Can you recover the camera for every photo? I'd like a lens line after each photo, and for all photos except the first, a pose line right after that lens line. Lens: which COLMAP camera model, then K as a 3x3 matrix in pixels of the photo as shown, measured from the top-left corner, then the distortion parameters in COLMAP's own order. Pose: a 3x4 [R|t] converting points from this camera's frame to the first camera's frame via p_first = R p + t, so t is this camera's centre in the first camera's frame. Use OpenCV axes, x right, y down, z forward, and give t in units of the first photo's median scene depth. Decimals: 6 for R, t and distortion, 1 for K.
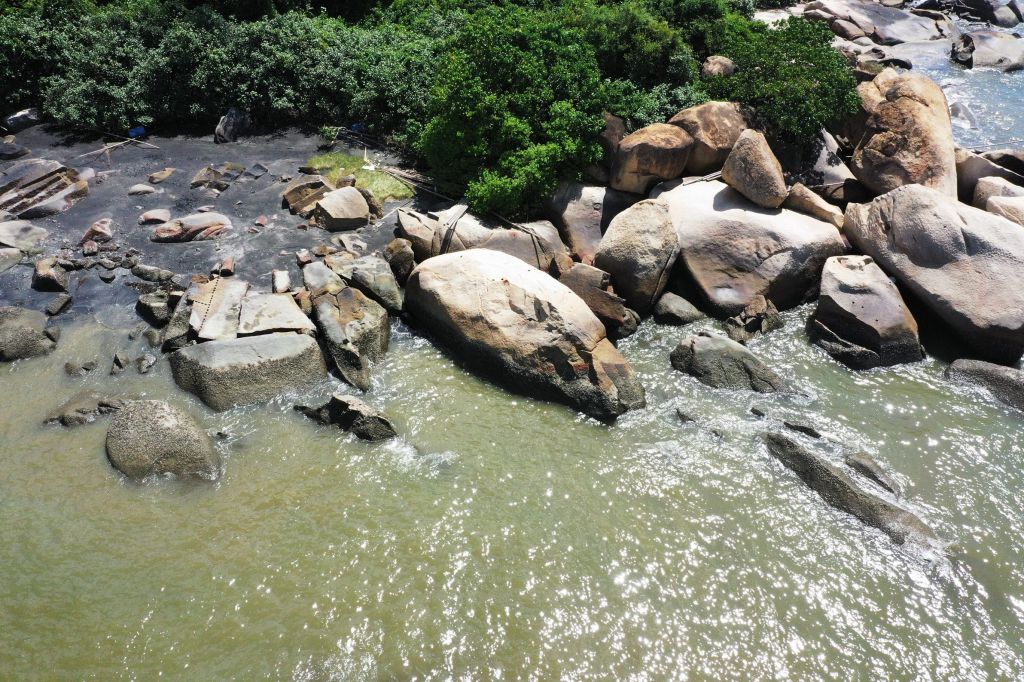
lens RADIAL K [[794.1, 0, 508.8], [0, 794.1, 343.1], [0, 0, 1]] dist [0.009480, -0.006500]
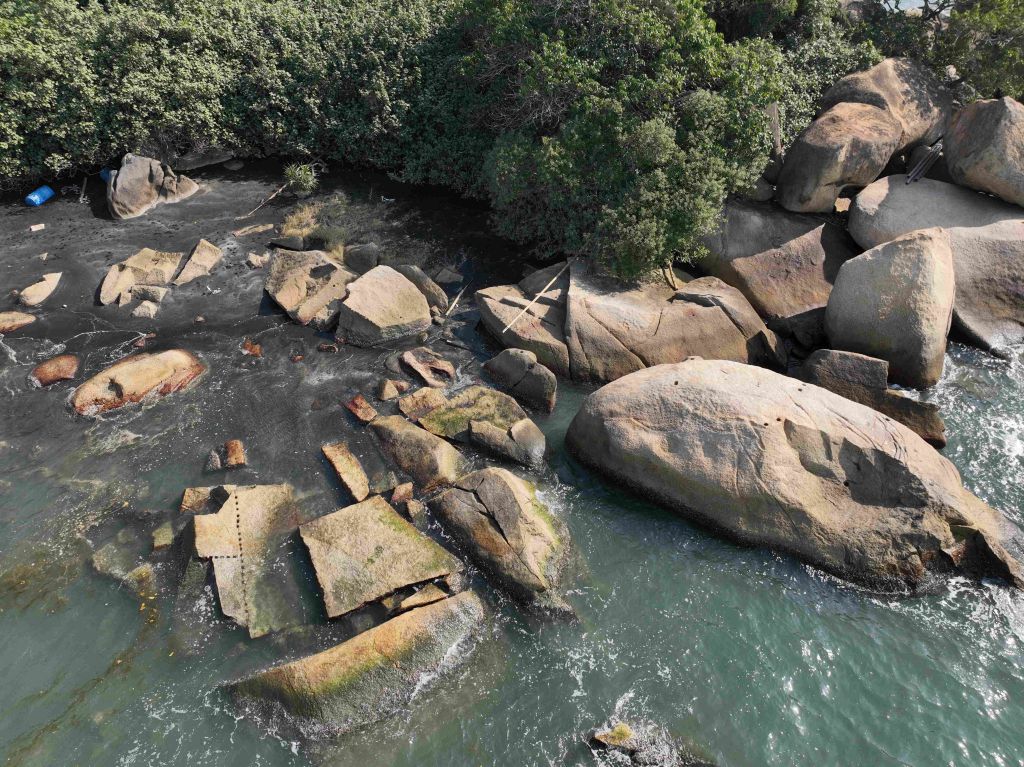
lens RADIAL K [[776.1, 0, 527.7], [0, 776.1, 376.0], [0, 0, 1]] dist [0.003694, 0.004412]
pose [[0.964177, -0.189376, 0.185742, -0.247591], [0.172171, 0.979466, 0.104899, -0.177042], [-0.201793, -0.069162, 0.976983, 0.425007]]
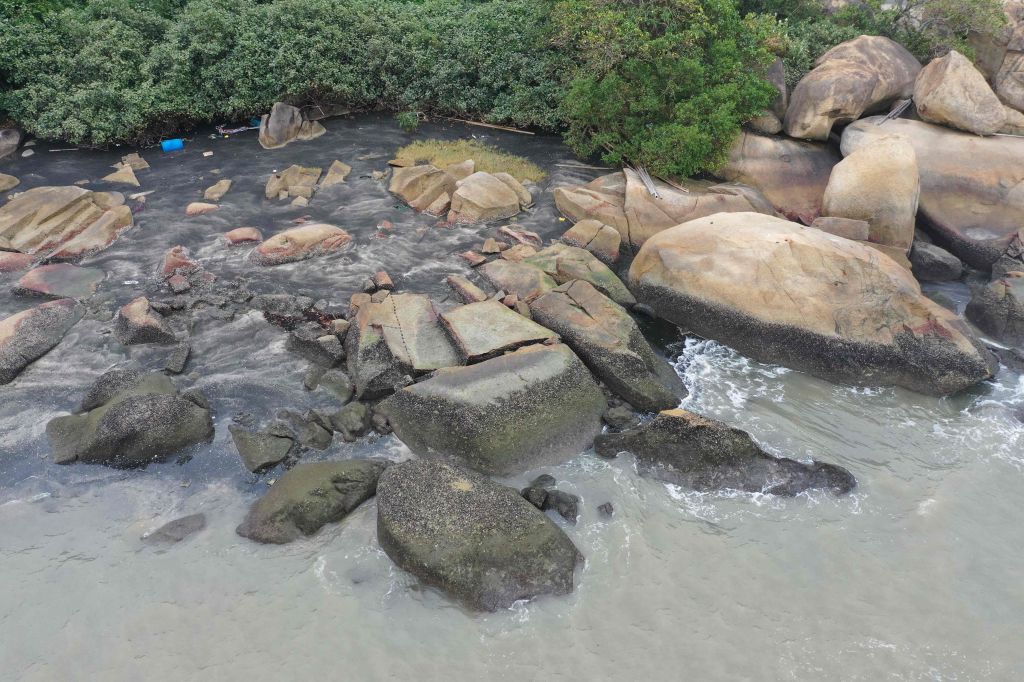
lens RADIAL K [[796.5, 0, 510.8], [0, 796.5, 331.6], [0, 0, 1]] dist [-0.007964, -0.003260]
pose [[0.973749, -0.143230, 0.176915, -0.382813], [0.150217, 0.988293, -0.026684, -0.008216], [-0.171022, 0.052560, 0.983864, 0.222879]]
